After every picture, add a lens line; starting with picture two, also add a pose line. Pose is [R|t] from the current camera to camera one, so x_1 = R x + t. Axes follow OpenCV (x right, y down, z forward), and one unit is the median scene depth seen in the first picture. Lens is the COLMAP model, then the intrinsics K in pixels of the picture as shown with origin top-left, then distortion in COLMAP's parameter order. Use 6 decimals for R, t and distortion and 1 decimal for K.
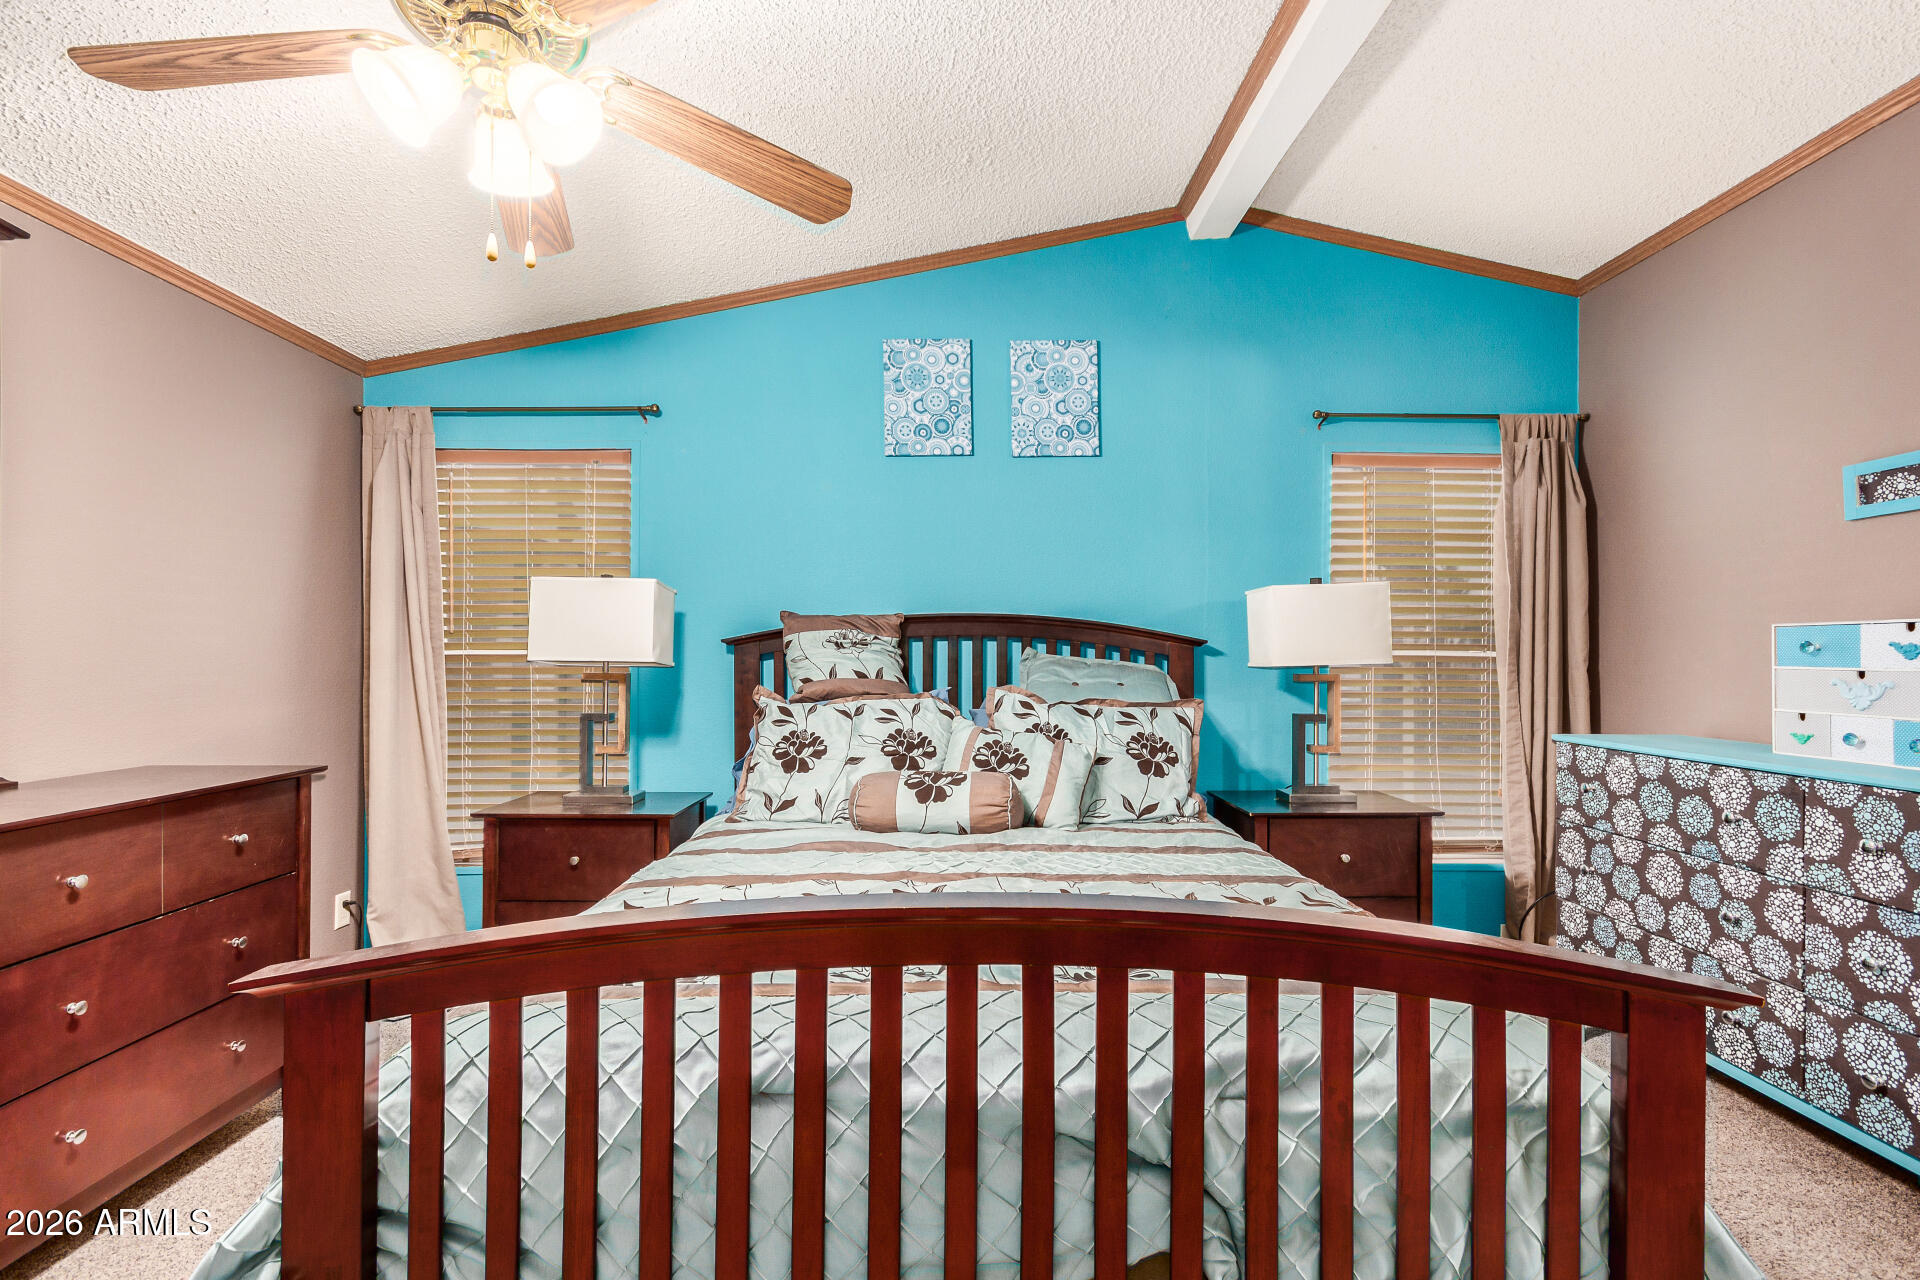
lens RADIAL K [[883.8, 0, 955.9], [0, 883.8, 646.2], [0, 0, 1]] dist [-0.001623, 0.001741]
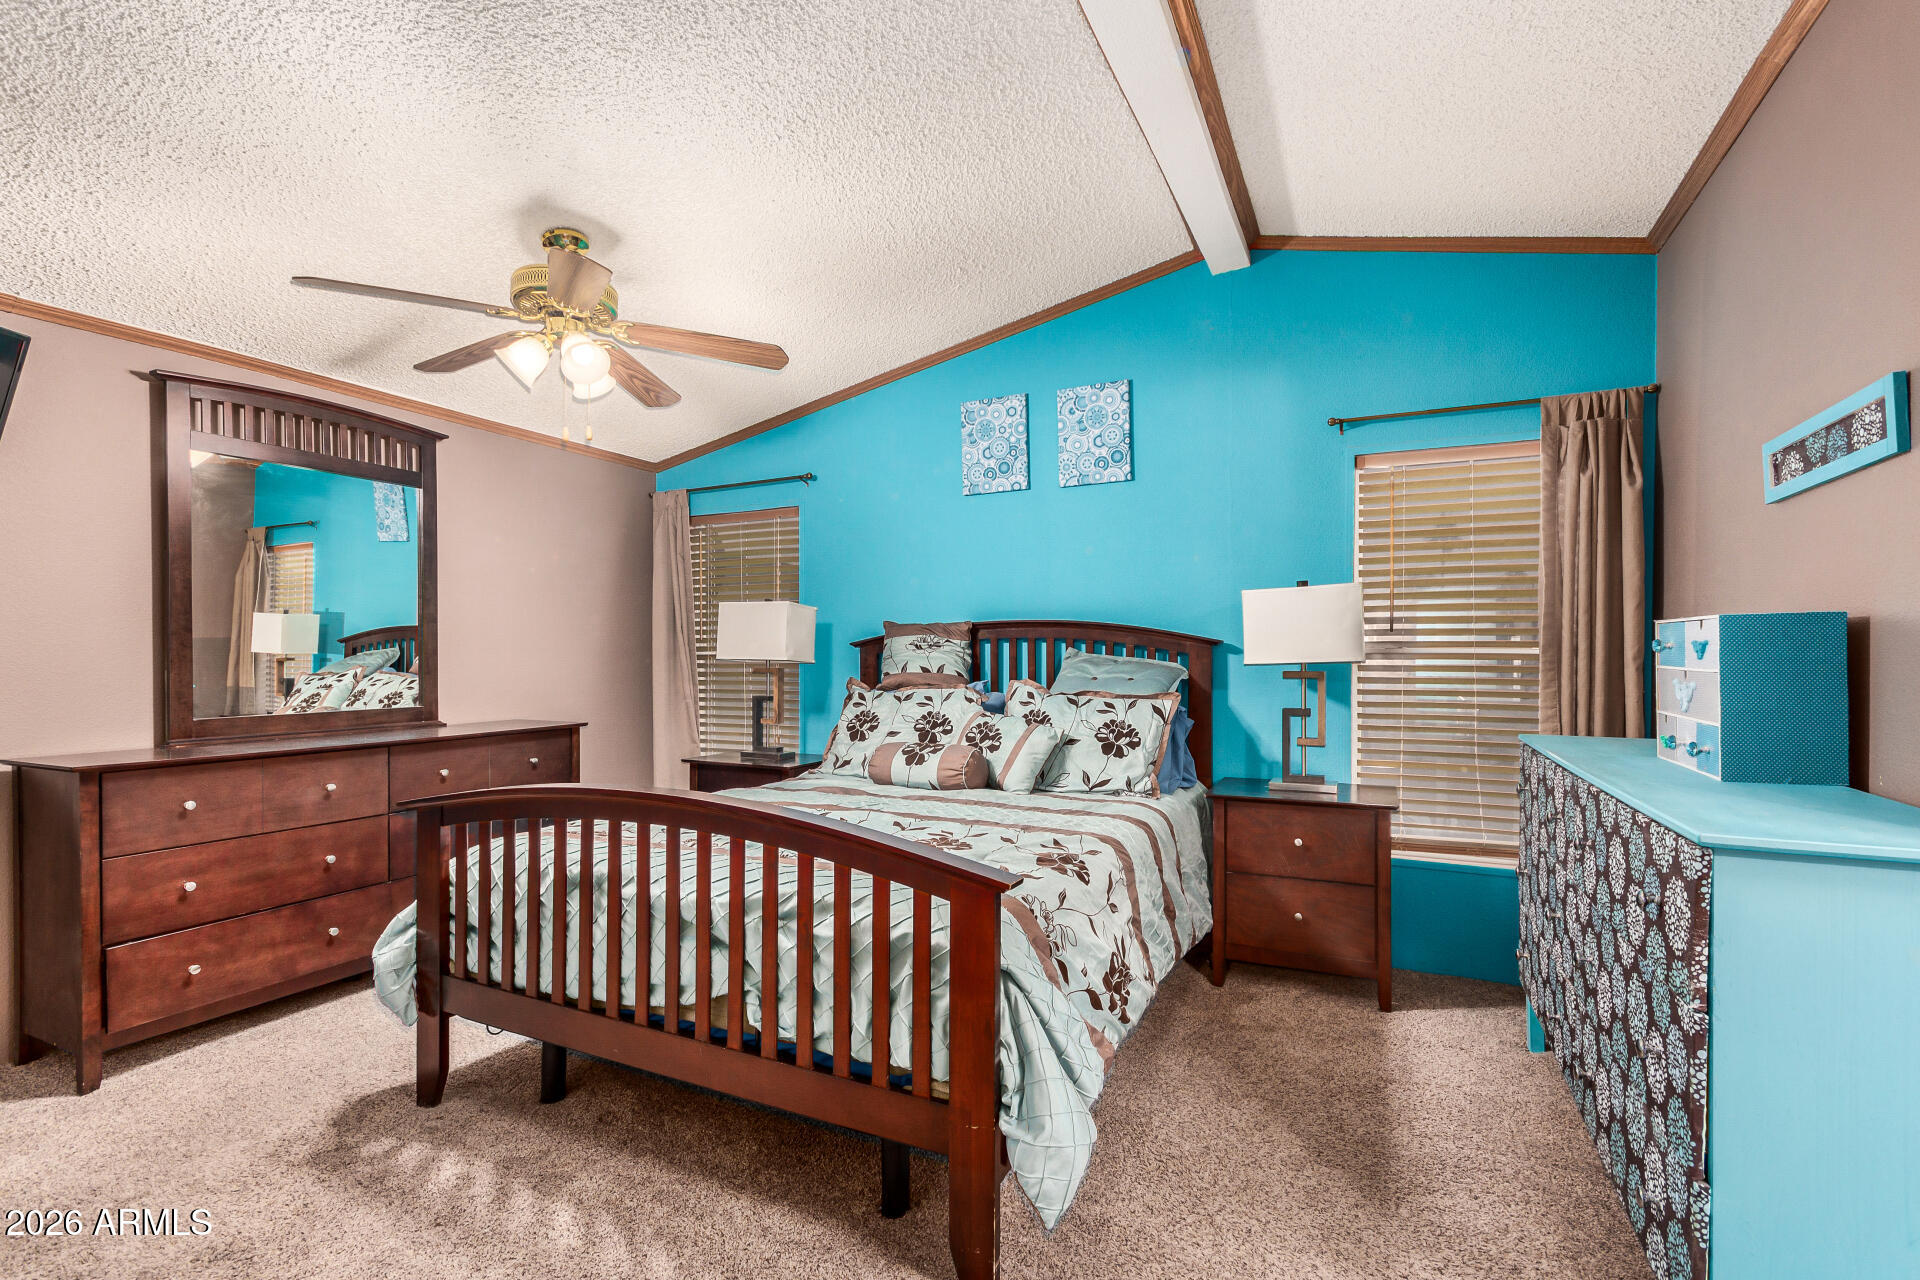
lens RADIAL K [[883.8, 0, 969.3], [0, 883.8, 648.7], [0, 0, 1]] dist [-0.001623, 0.001741]
pose [[0.893817, -0.004783, -0.448406, 0.540701], [0.010832, 0.999882, 0.010926, -0.012369], [0.448301, -0.014623, 0.893763, -0.137104]]
